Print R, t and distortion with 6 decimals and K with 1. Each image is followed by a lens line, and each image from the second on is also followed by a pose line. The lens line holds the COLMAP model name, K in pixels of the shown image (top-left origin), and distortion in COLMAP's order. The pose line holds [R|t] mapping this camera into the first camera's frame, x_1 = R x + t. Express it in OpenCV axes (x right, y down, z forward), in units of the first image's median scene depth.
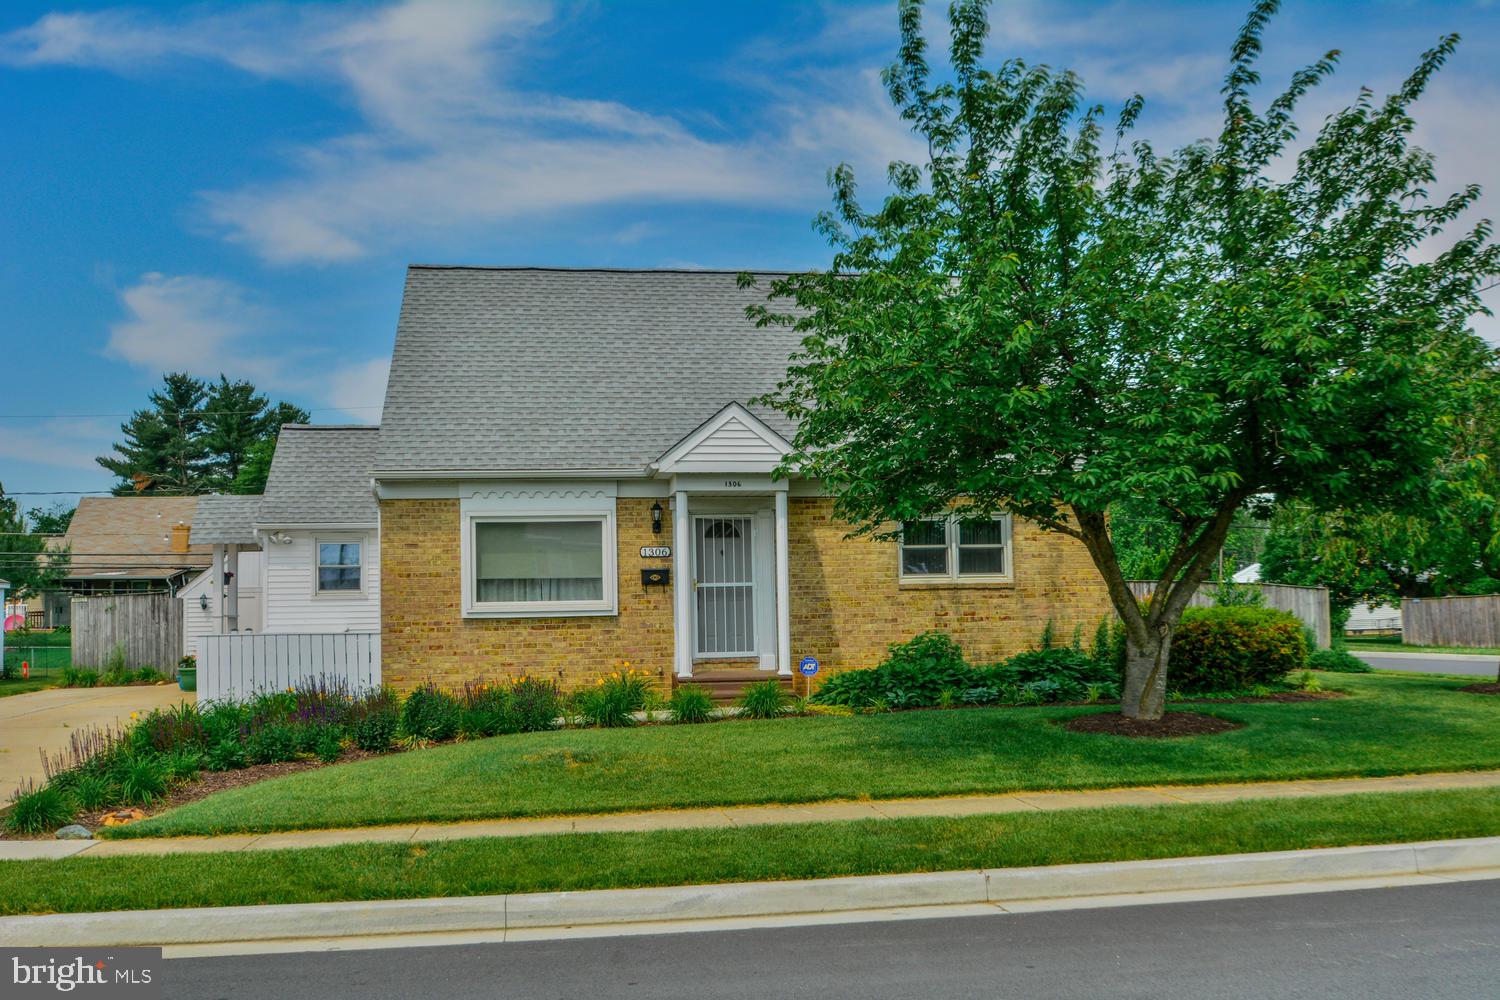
lens RADIAL K [[1310.0, 0, 751.4], [0, 1310.0, 563.8], [0, 0, 1]] dist [-0.024174, 0.001182]
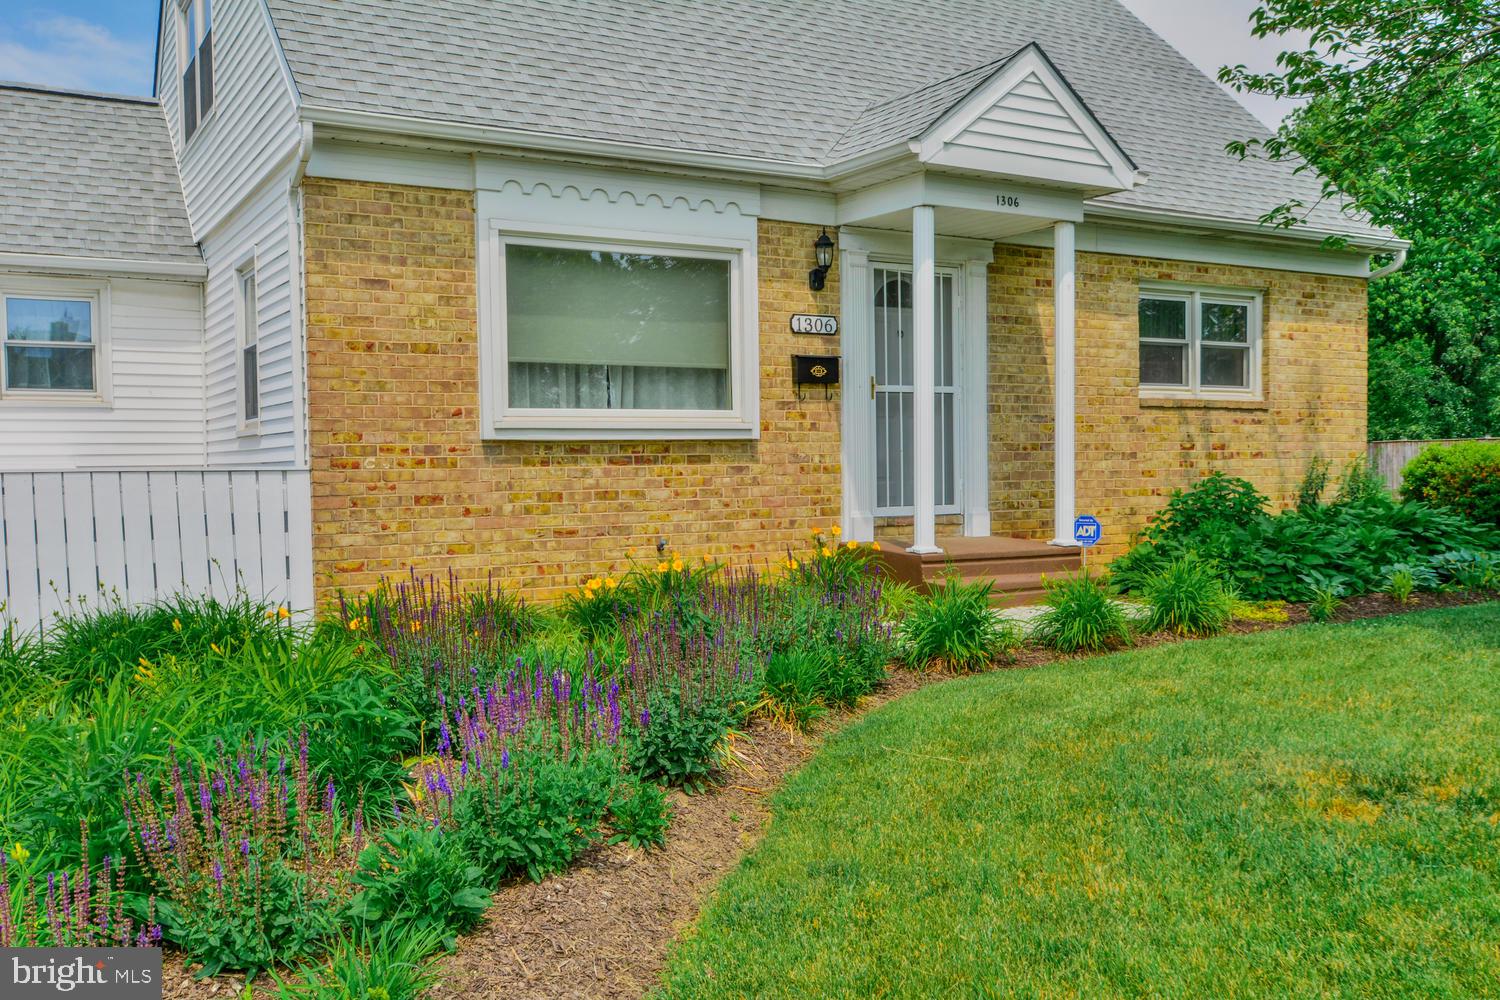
lens RADIAL K [[1310.0, 0, 751.4], [0, 1310.0, 563.8], [0, 0, 1]] dist [-0.024174, 0.001182]
pose [[0.926192, -0.019475, 0.376549, -0.308005], [-0.025217, 0.993230, 0.113394, 0.029056], [-0.376209, -0.114520, 0.919430, 0.497118]]
